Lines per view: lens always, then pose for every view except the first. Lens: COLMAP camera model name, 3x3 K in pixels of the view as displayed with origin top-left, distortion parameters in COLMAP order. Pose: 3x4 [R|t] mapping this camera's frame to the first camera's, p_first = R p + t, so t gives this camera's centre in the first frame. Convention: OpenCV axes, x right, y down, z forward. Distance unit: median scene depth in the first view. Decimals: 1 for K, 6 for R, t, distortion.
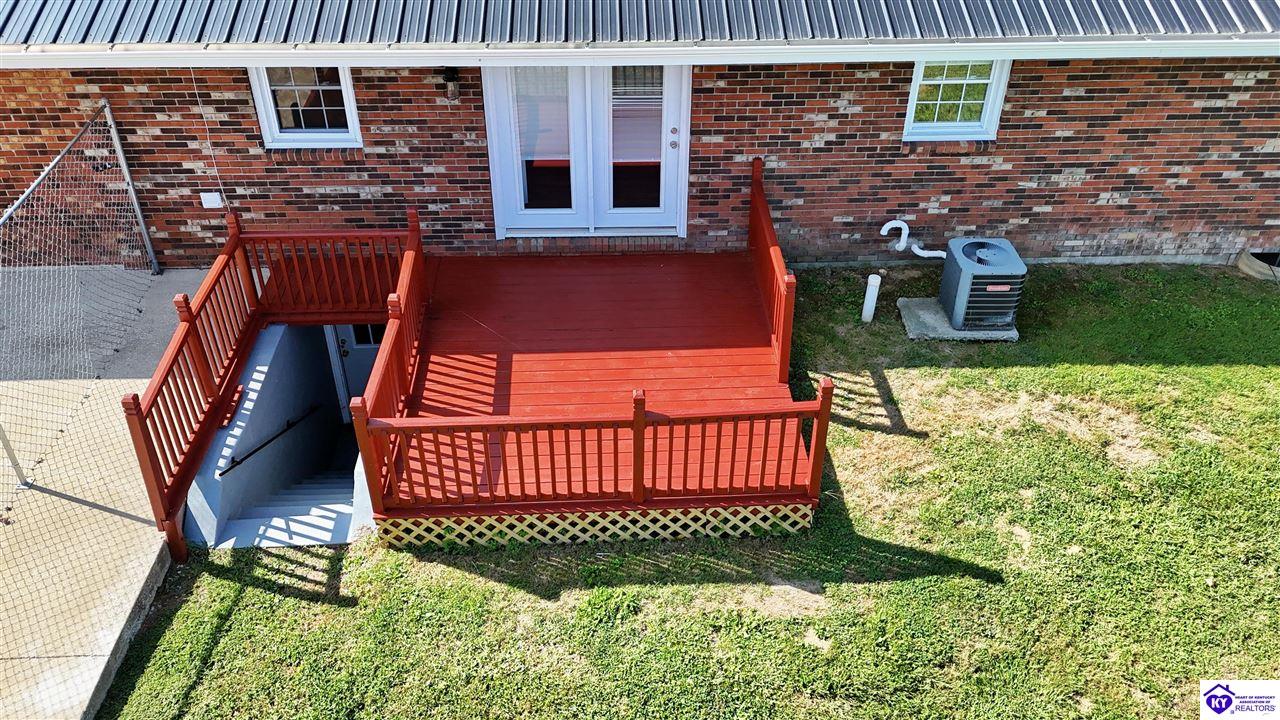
lens RADIAL K [[981.7, 0, 640.8], [0, 981.7, 290.8], [0, 0, 1]] dist [0.021739, -0.011963]
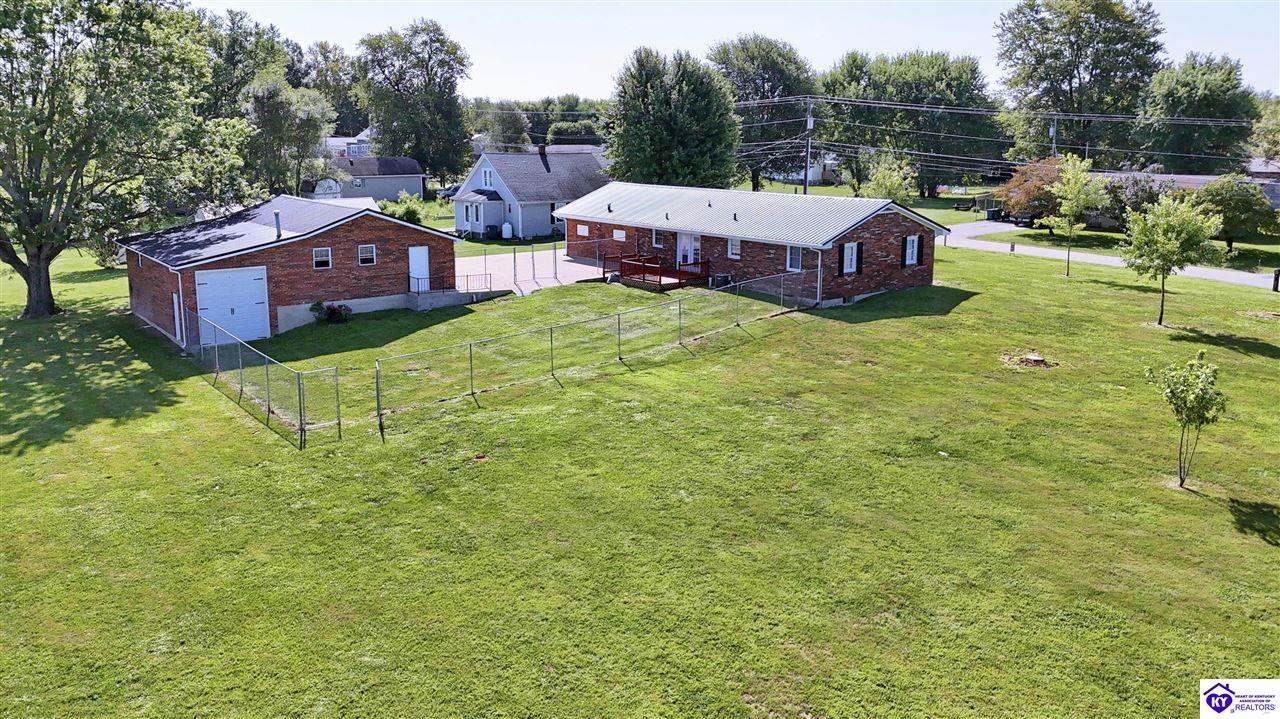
lens RADIAL K [[970.1, 0, 640.0], [0, 970.1, 359.5], [0, 0, 1]] dist [0.077264, -0.009904]
pose [[0.603602, 0.185364, -0.775439, 4.186593], [-0.471329, 0.867409, -0.159533, 1.398989], [0.643051, 0.461781, 0.610937, -2.287987]]
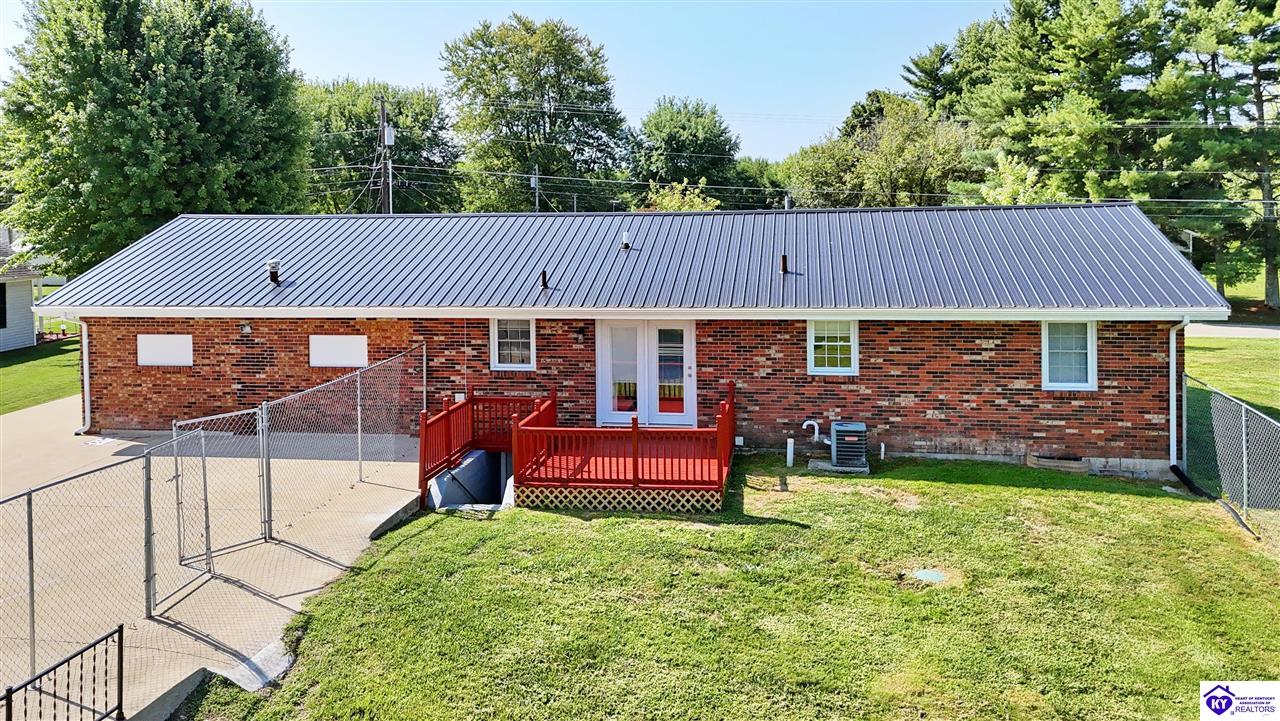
lens RADIAL K [[933.0, 0, 640.0], [0, 933.0, 360.5], [0, 0, 1]] dist [0.037316, -0.005610]
pose [[0.981247, 0.014192, -0.192234, 0.292110], [-0.098754, 0.893475, -0.438121, 0.644593], [0.165538, 0.448888, 0.878121, -0.652086]]
